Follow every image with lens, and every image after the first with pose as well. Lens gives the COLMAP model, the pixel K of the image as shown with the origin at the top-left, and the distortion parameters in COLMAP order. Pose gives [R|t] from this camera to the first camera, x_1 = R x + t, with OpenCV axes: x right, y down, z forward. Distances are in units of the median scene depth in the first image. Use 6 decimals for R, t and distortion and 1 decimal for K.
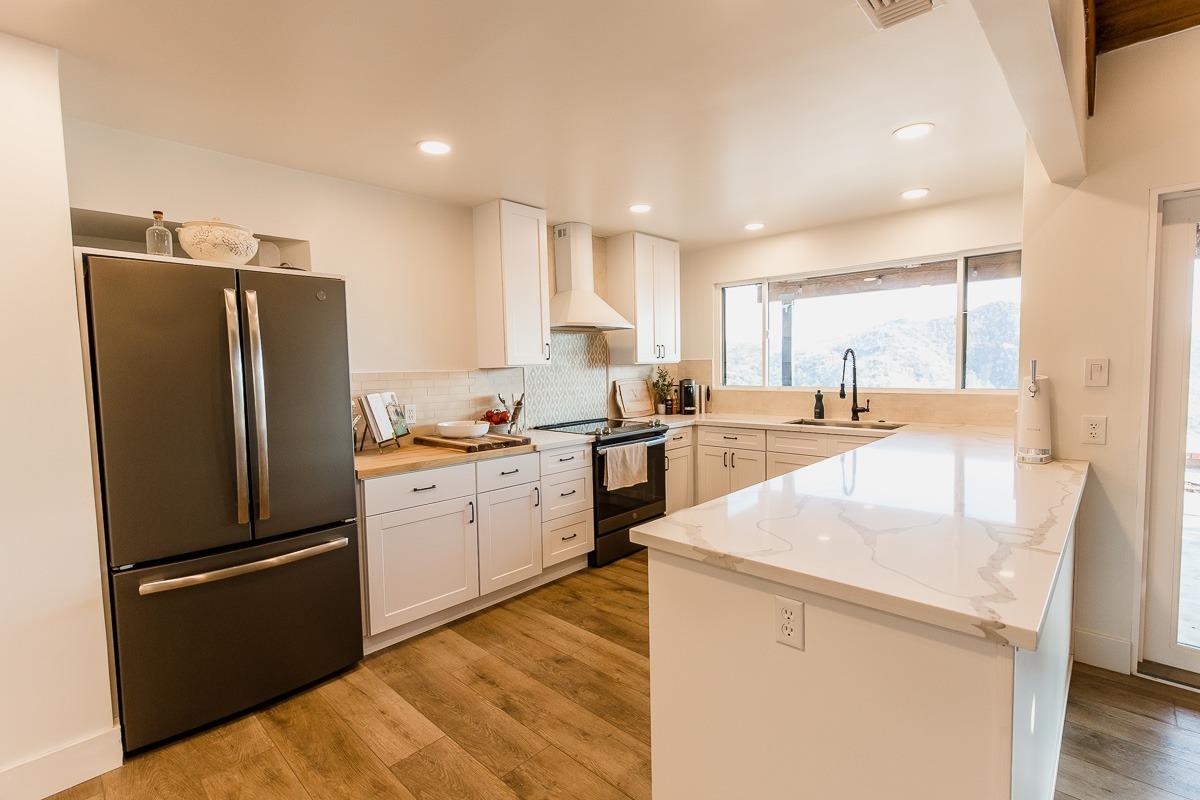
lens RADIAL K [[544.1, 0, 604.7], [0, 544.1, 398.9], [0, 0, 1]] dist [0.000612, 0.000176]
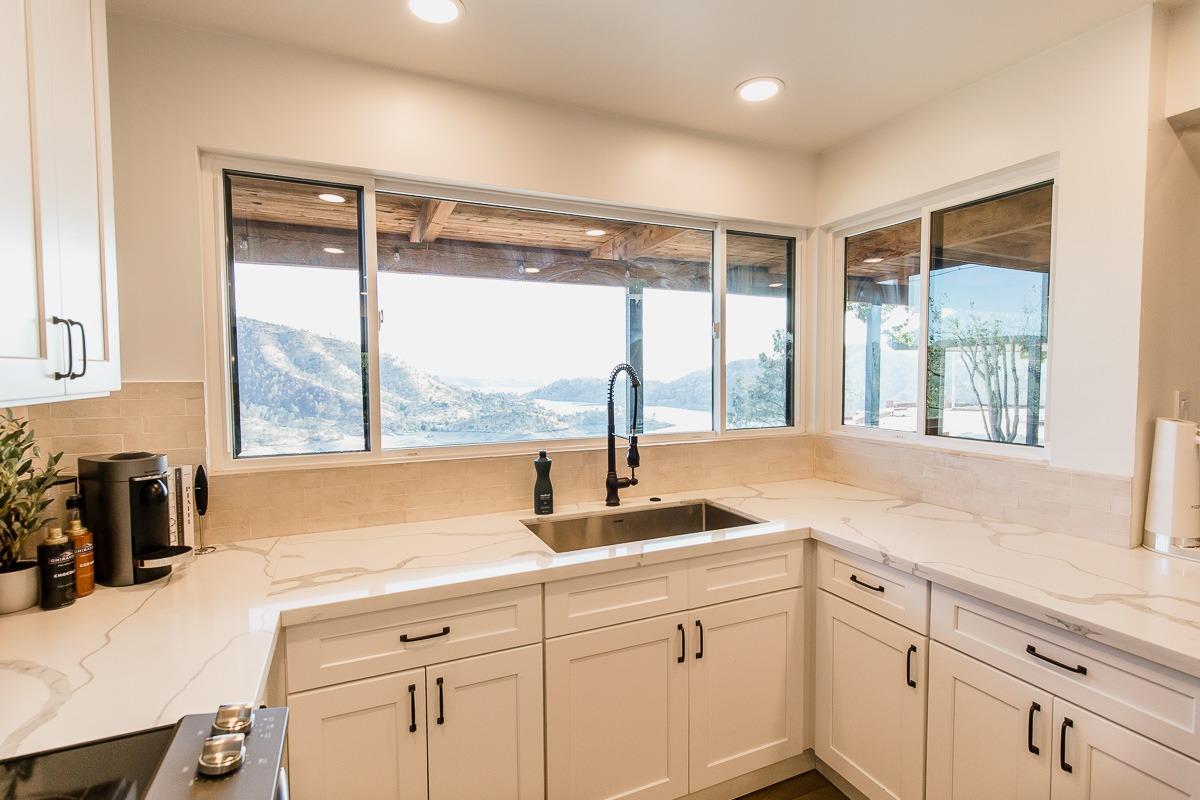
lens RADIAL K [[578.2, 0, 613.3], [0, 578.2, 397.7], [0, 0, 1]] dist [0.001216, 0.000451]
pose [[0.369199, -0.023665, 0.929049, -0.040003], [0.056744, 0.998385, 0.002882, -0.067334], [-0.927616, 0.051654, 0.369946, 0.868127]]
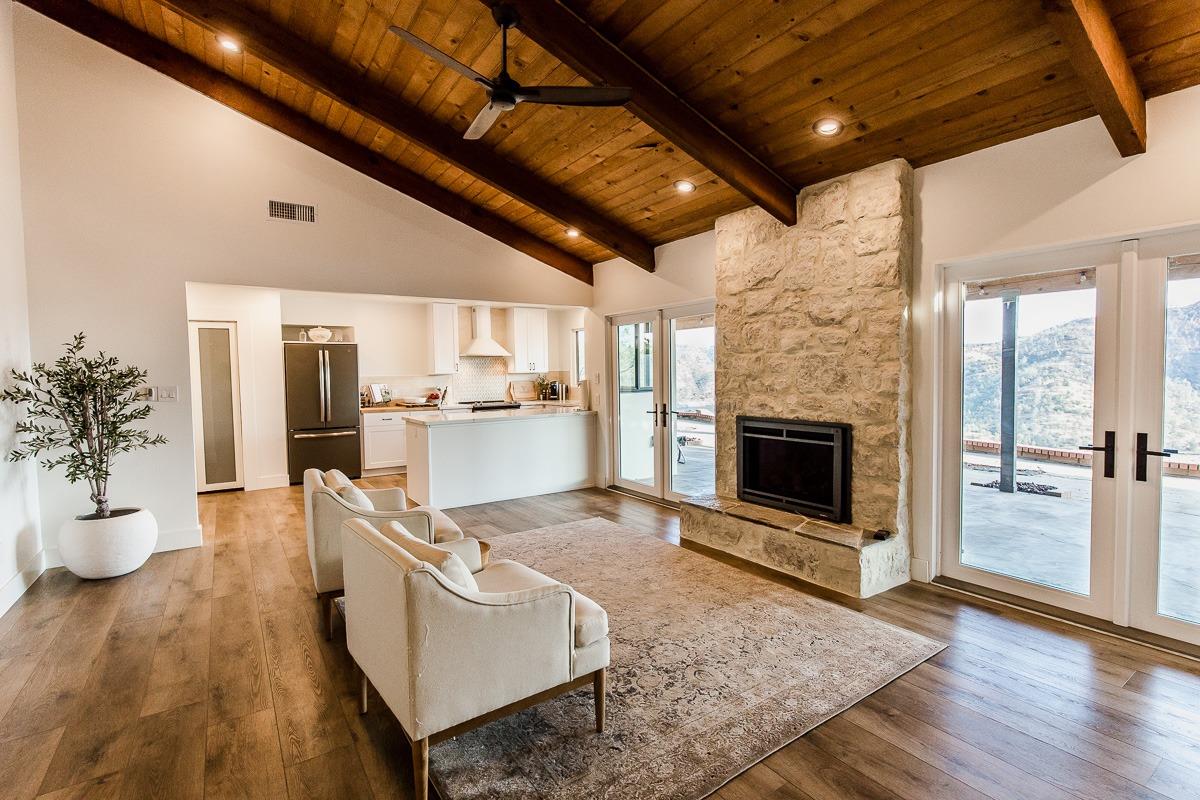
lens RADIAL K [[559.2, 0, 604.0], [0, 559.2, 396.8], [0, 0, 1]] dist [-0.003905, -0.000595]
pose [[0.975375, 0.016147, -0.219961, 0.959452], [-0.019460, 0.999727, -0.012903, 0.049202], [0.219693, 0.016865, 0.975423, -1.061771]]
